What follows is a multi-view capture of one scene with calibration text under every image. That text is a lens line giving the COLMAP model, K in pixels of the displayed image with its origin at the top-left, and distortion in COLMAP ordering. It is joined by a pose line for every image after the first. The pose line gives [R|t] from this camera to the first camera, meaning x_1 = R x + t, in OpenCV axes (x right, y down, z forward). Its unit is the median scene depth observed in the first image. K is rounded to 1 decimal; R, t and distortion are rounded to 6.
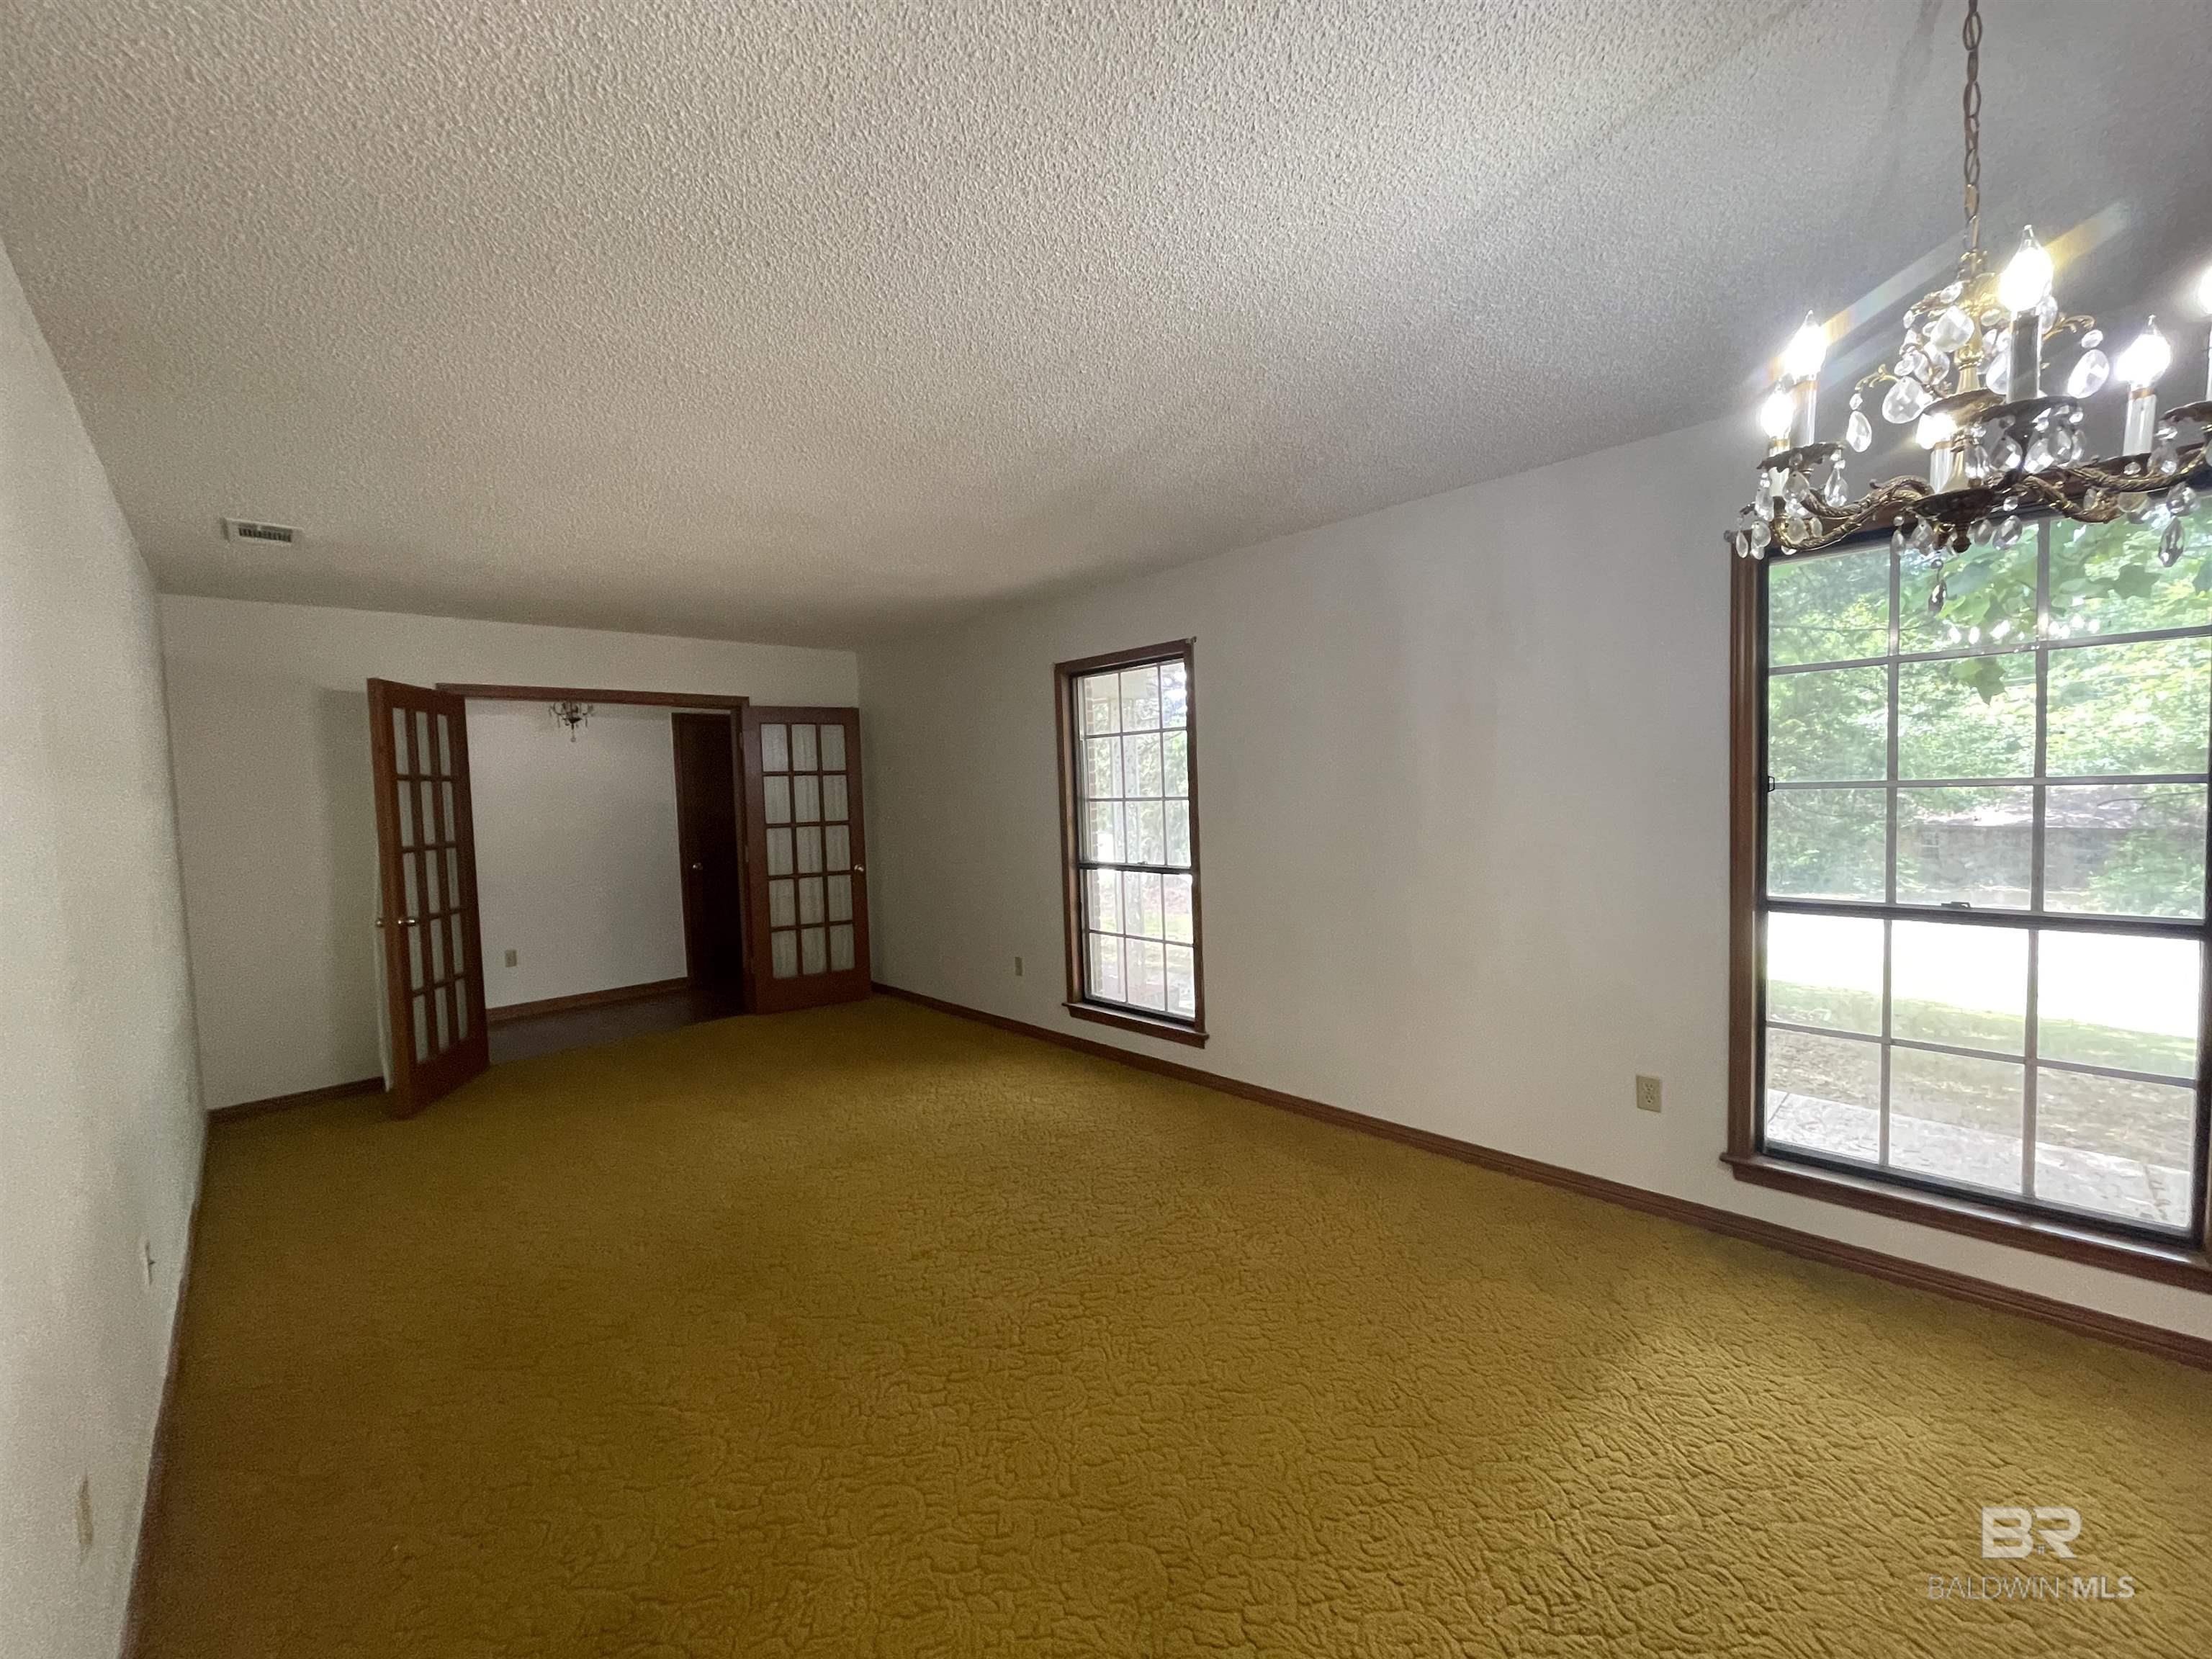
lens RADIAL K [[886.2, 0, 1109.3], [0, 886.2, 829.6], [0, 0, 1]] dist [-0.001047, -0.000512]
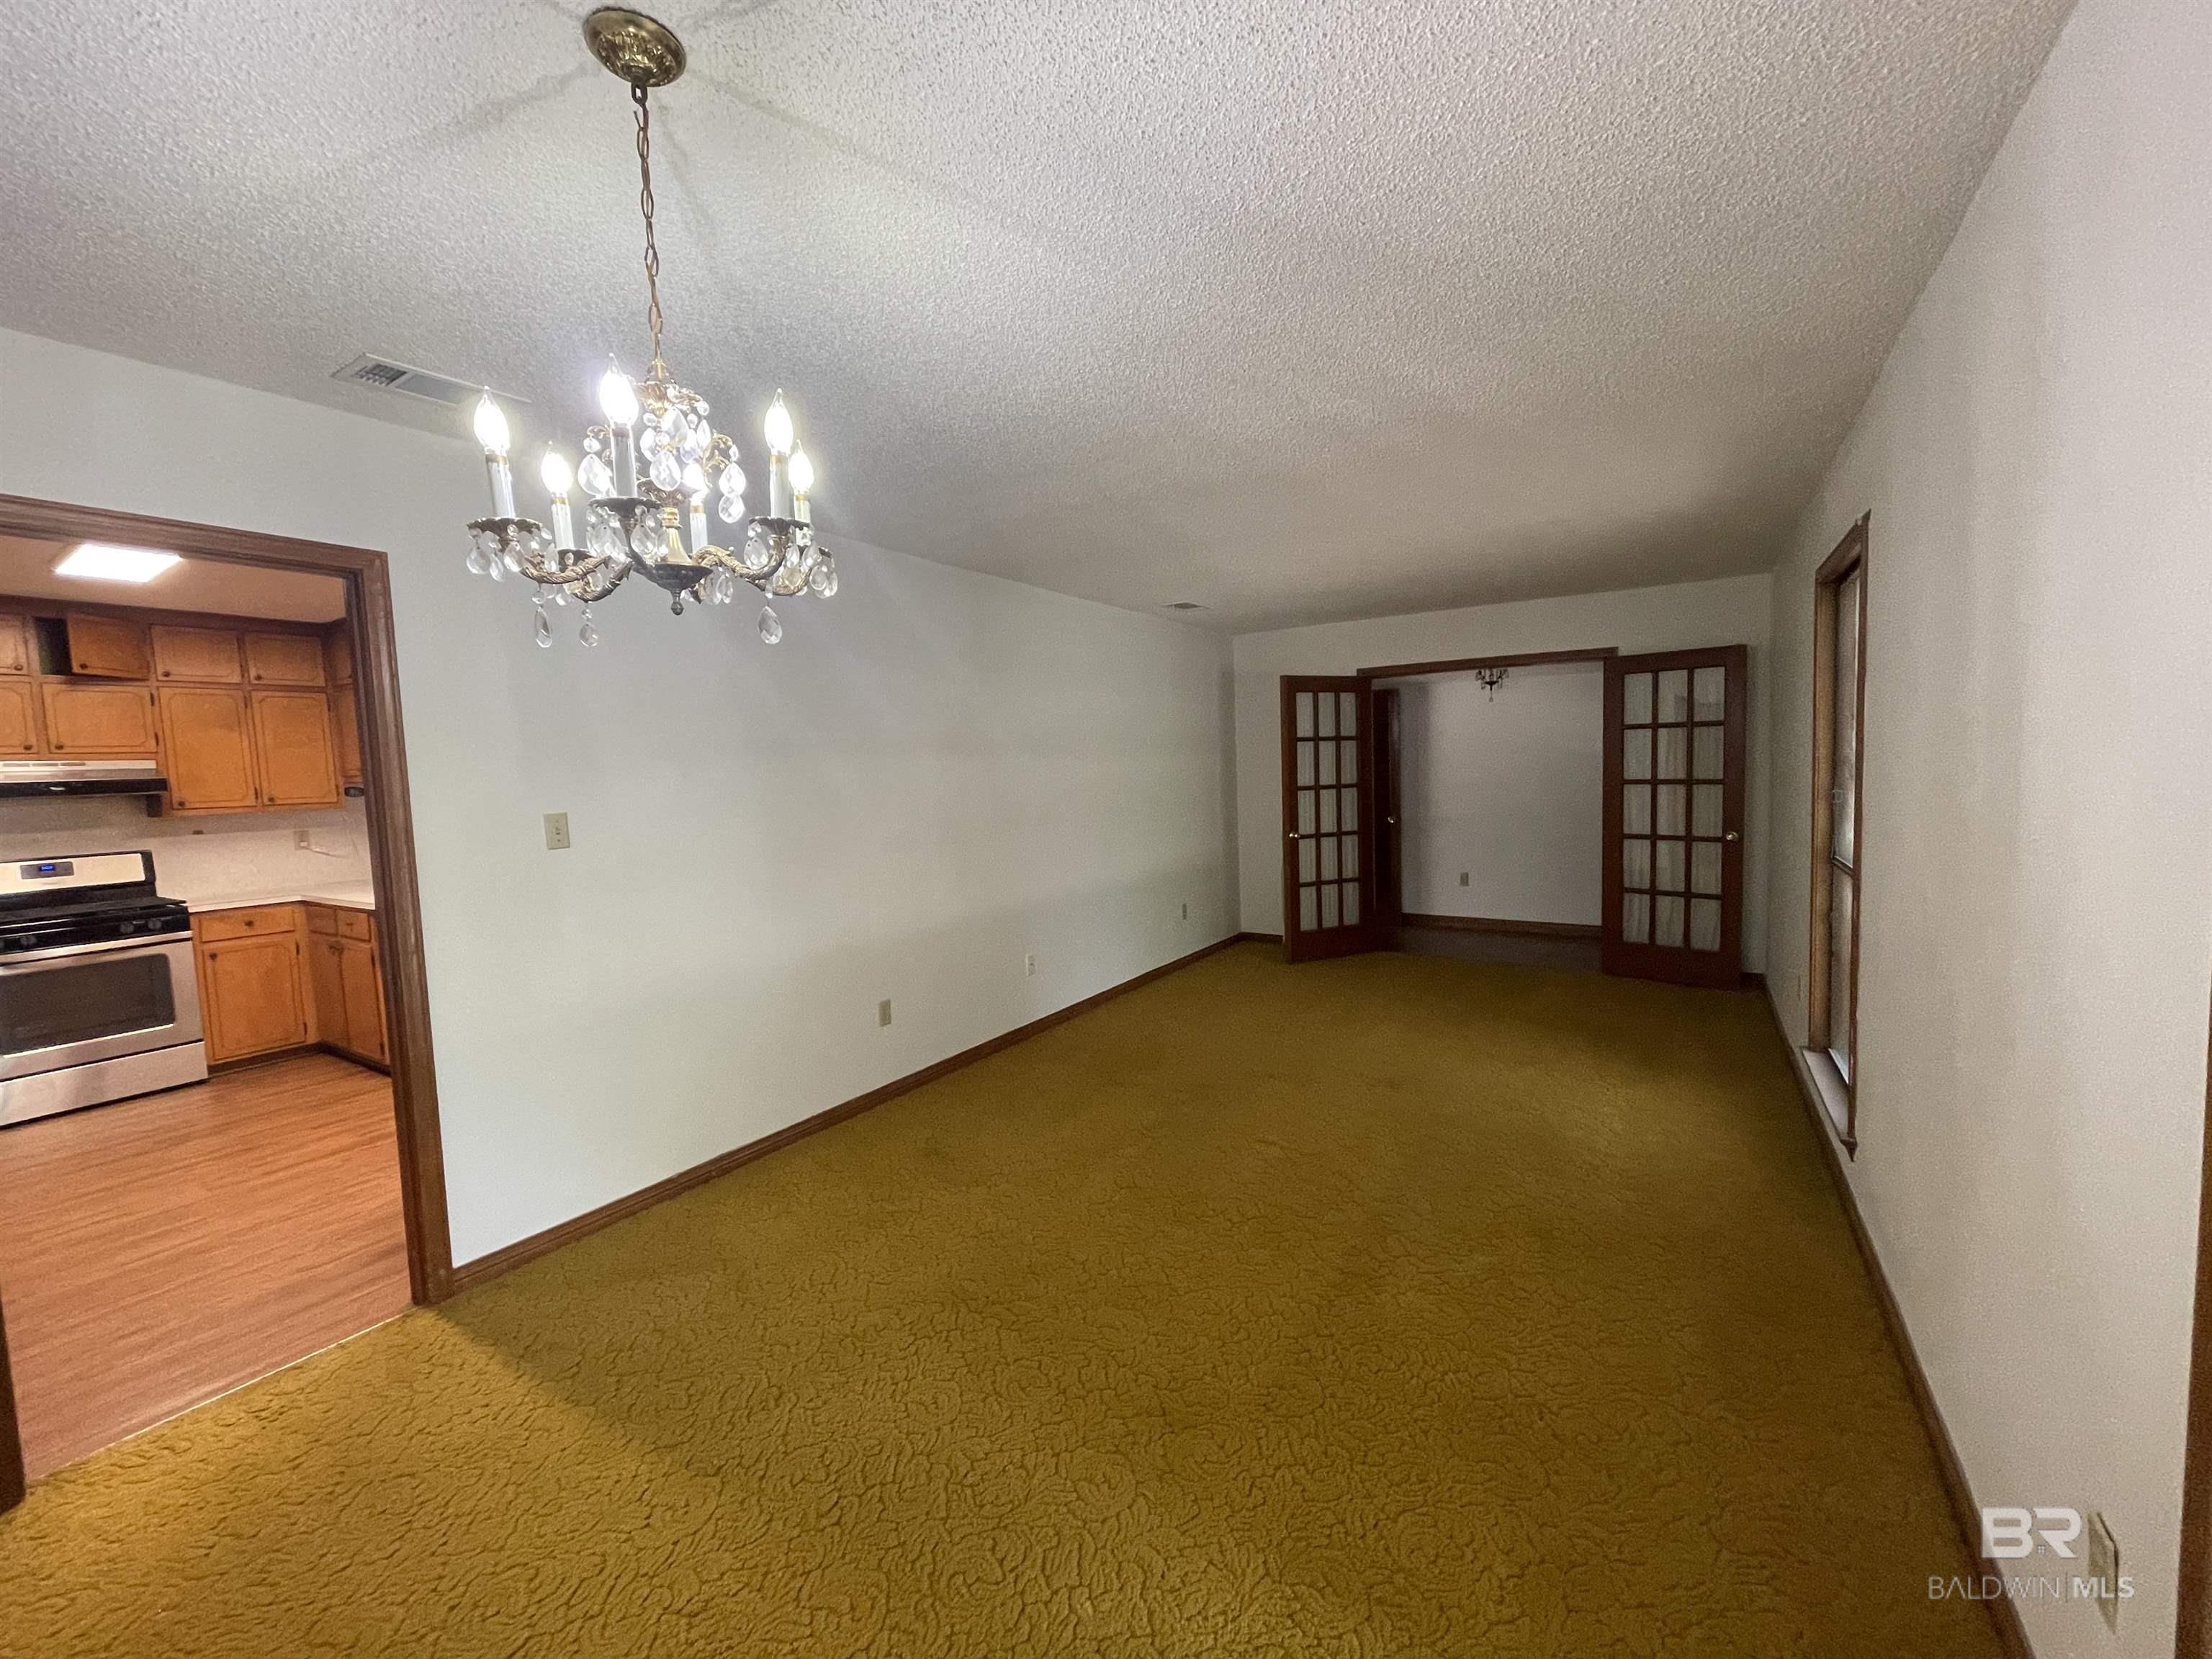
lens RADIAL K [[886.2, 0, 1109.3], [0, 886.2, 829.6], [0, 0, 1]] dist [-0.001047, -0.000512]
pose [[0.232097, 0.097622, -0.967781, 0.408089], [-0.026928, 0.995214, 0.093931, -0.026817], [0.972320, 0.004259, 0.233615, 0.230076]]
